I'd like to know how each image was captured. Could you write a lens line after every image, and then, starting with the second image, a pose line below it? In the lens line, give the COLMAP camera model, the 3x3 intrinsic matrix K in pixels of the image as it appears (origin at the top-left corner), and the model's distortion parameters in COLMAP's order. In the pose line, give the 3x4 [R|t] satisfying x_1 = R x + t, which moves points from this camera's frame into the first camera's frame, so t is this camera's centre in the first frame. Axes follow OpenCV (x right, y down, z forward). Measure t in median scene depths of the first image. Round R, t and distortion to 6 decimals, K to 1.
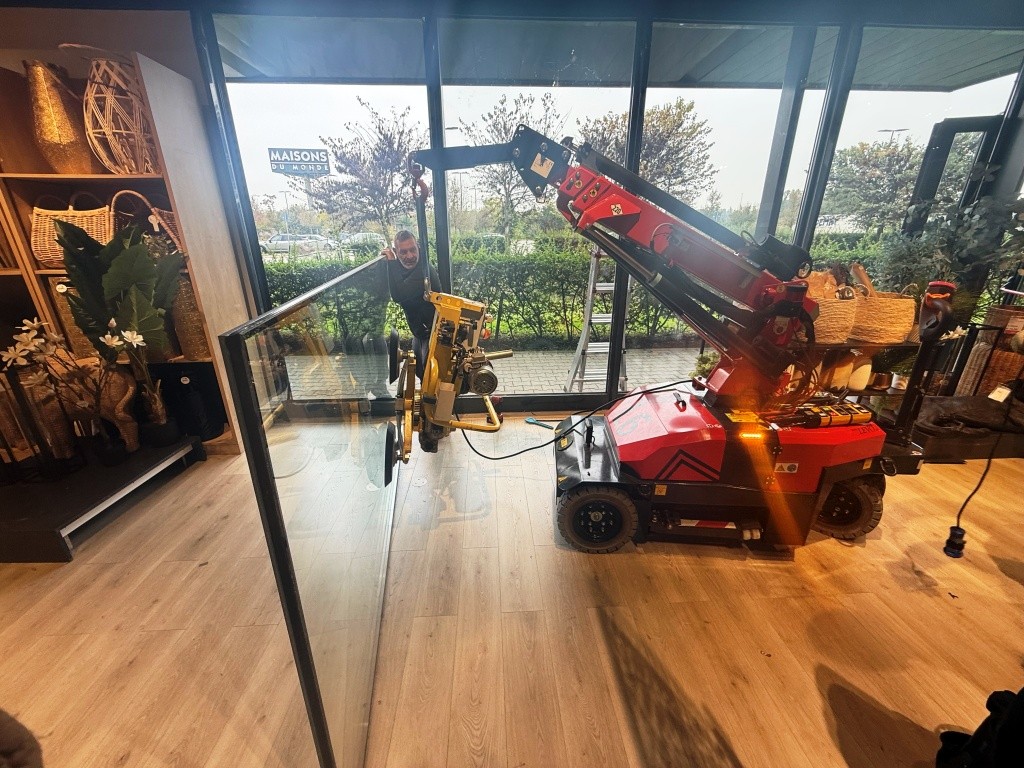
lens RADIAL K [[407.7, 0, 509.4], [0, 407.7, 382.4], [0, 0, 1]] dist [0.000576, -0.000105]
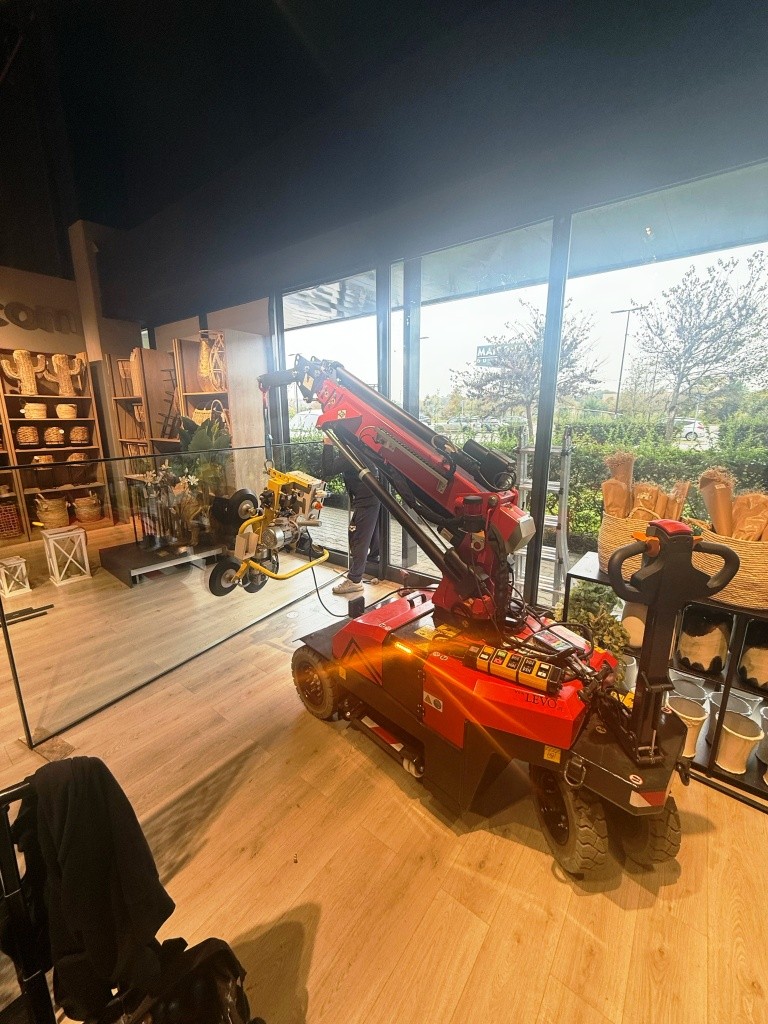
lens RADIAL K [[407.7, 0, 386.5], [0, 407.7, 508.4], [0, 0, 1]] dist [0.000576, -0.000105]
pose [[0.759386, 0.150319, -0.633038, 0.820440], [-0.228985, 0.972445, -0.043775, -0.096754], [0.609014, 0.178198, 0.772882, 0.149867]]
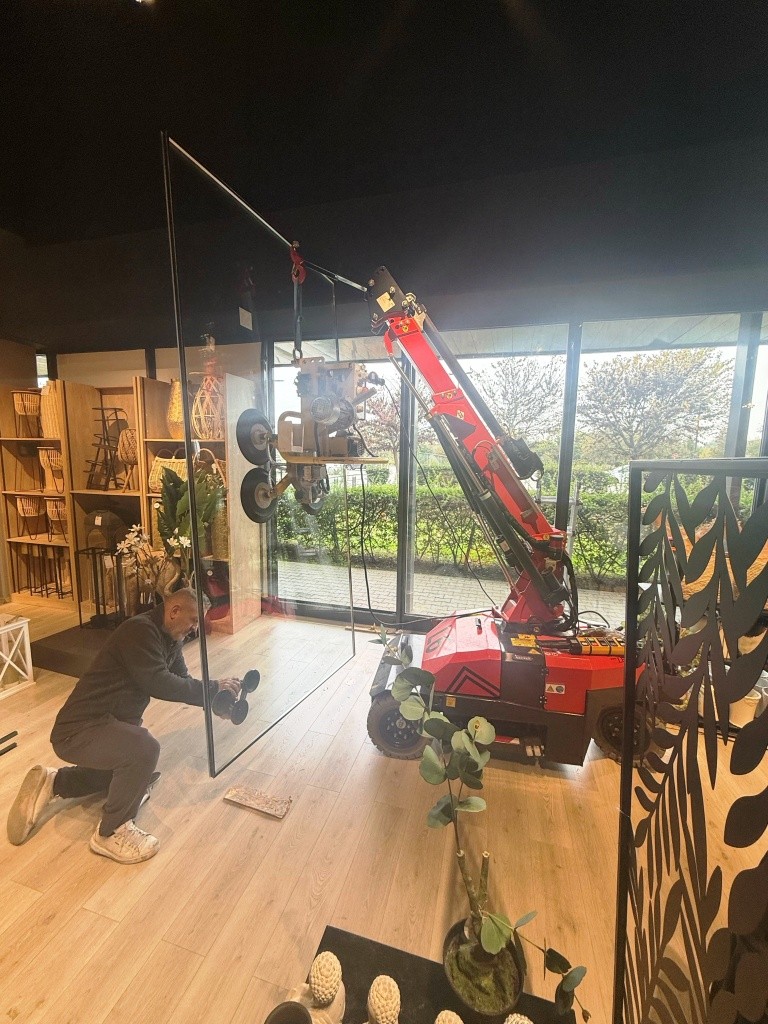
lens RADIAL K [[407.7, 0, 386.5], [0, 407.7, 508.4], [0, 0, 1]] dist [0.000576, -0.000105]
pose [[0.948472, 0.061549, -0.310825, 0.233001], [-0.130687, 0.969619, -0.206785, -0.011892], [0.288655, 0.236751, 0.927700, -0.201632]]
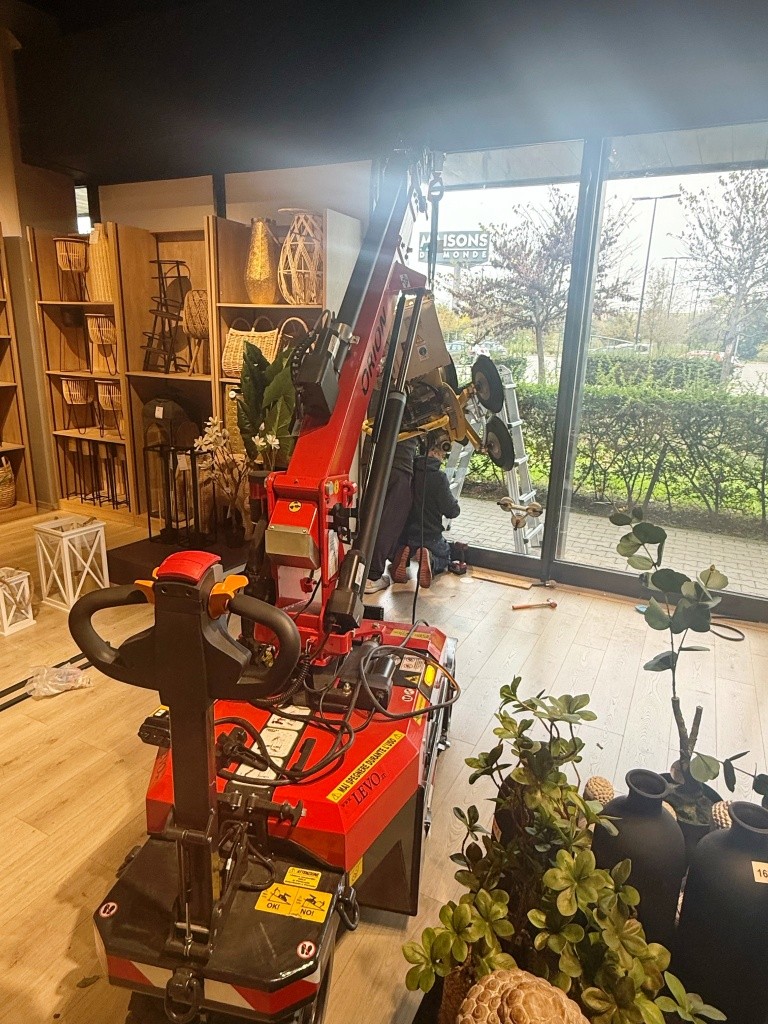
lens RADIAL K [[620.8, 0, 392.2], [0, 620.8, 510.3], [0, 0, 1]] dist [0.000877, 0.001217]
pose [[0.869273, 0.166510, -0.465444, 0.218852], [-0.206326, 0.977838, -0.035521, 0.071607], [0.449215, 0.126911, 0.884364, -0.366131]]
